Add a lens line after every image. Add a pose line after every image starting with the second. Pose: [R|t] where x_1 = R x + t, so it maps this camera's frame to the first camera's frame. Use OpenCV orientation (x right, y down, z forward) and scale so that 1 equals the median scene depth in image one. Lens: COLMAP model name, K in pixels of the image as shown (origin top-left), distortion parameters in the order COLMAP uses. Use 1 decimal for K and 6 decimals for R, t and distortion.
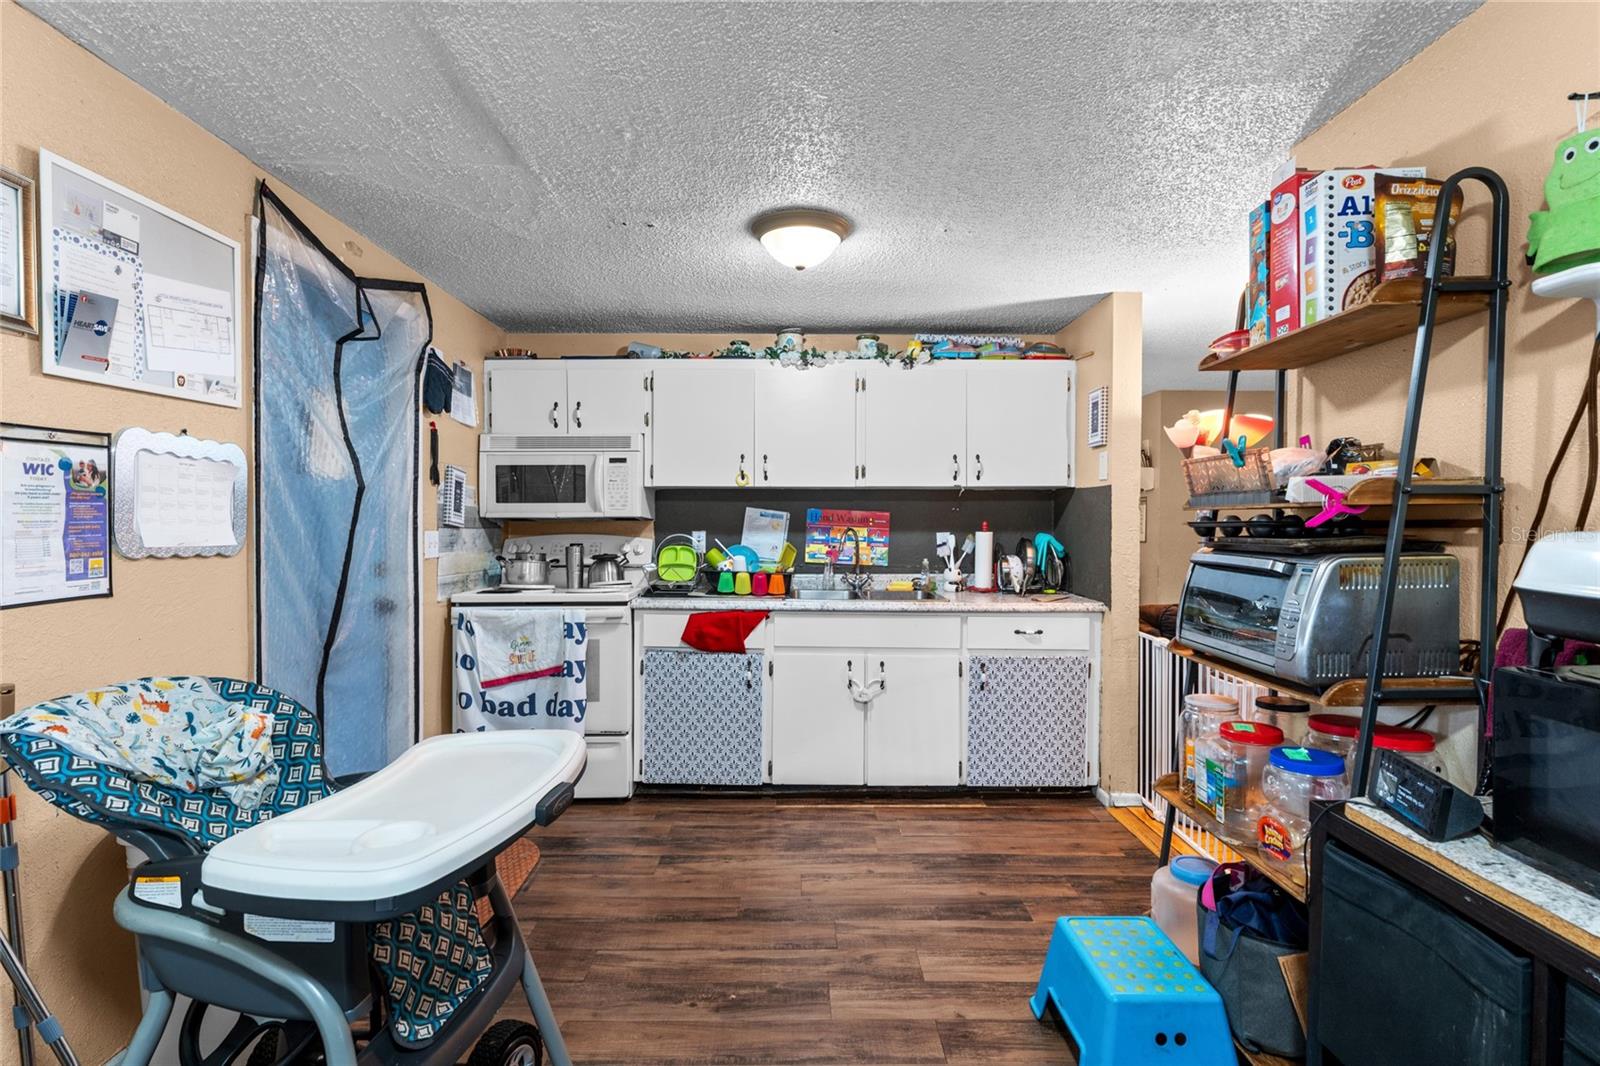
lens RADIAL K [[767.0, 0, 799.0], [0, 767.0, 533.0], [0, 0, 1]] dist [-0.002608, -0.000359]
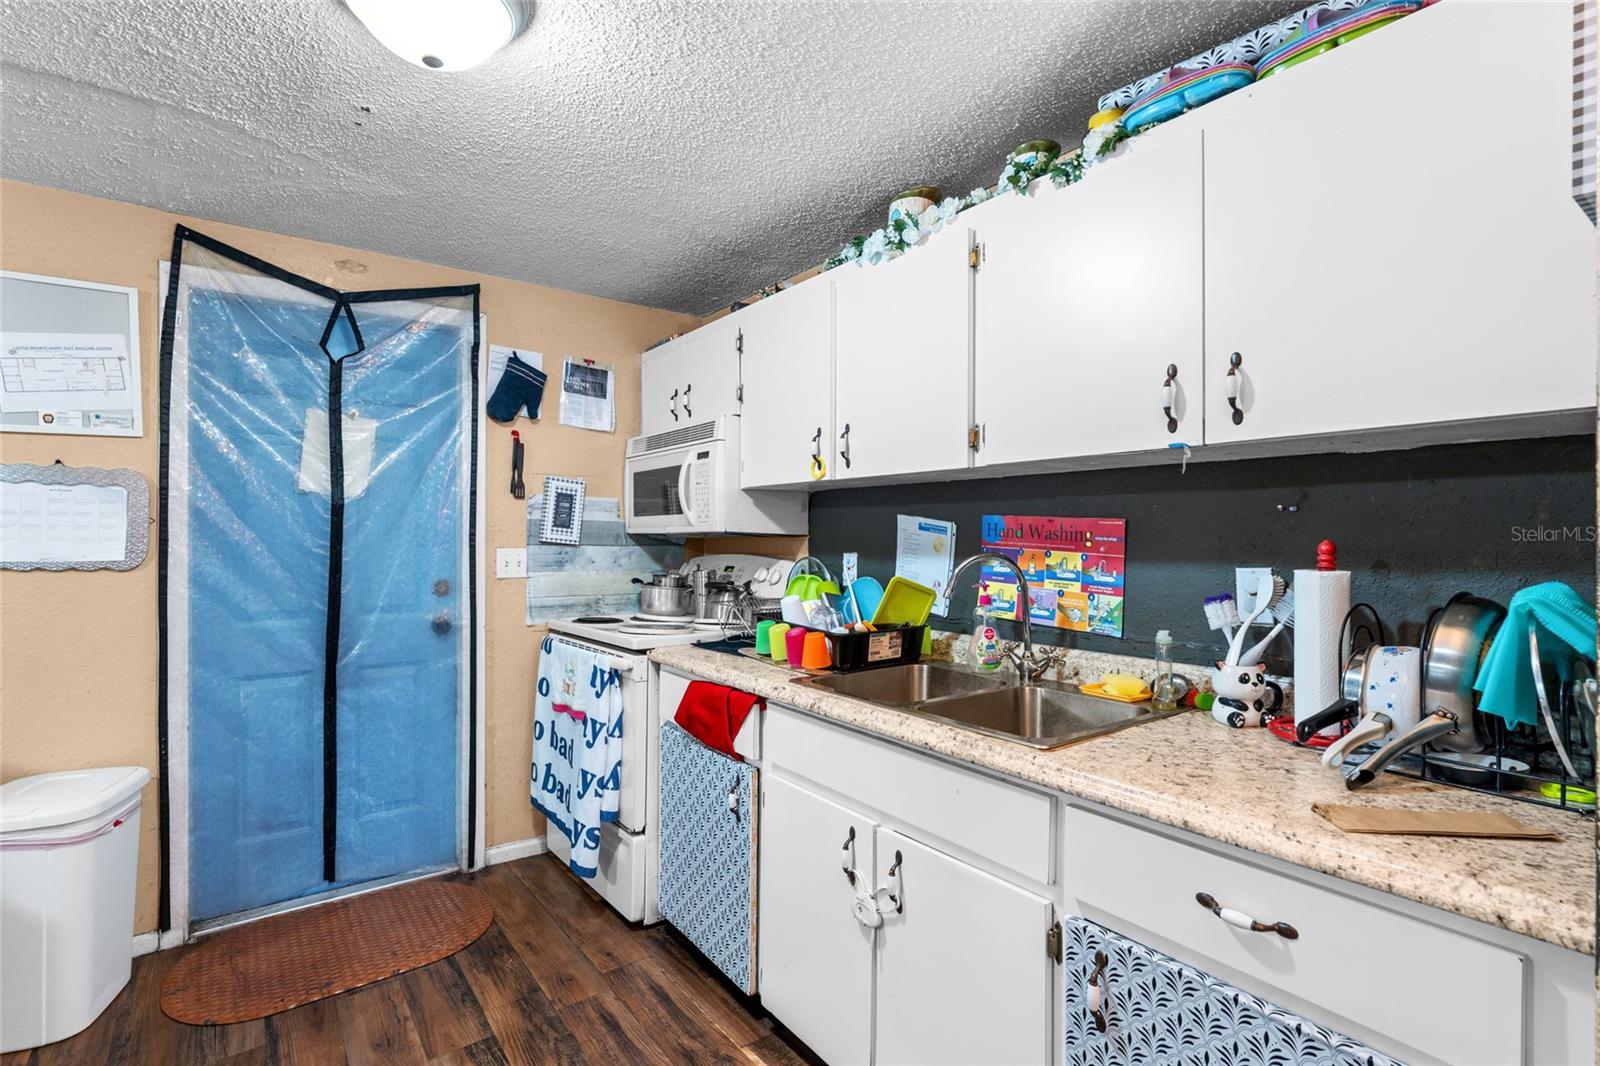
lens RADIAL K [[767.0, 0, 791.7], [0, 767.0, 536.1], [0, 0, 1]] dist [-0.002608, -0.000359]
pose [[0.585801, -0.000242, -0.810455, 0.400502], [-0.011100, 0.999904, -0.008322, -0.011819], [0.810379, 0.013871, 0.585742, 0.626112]]
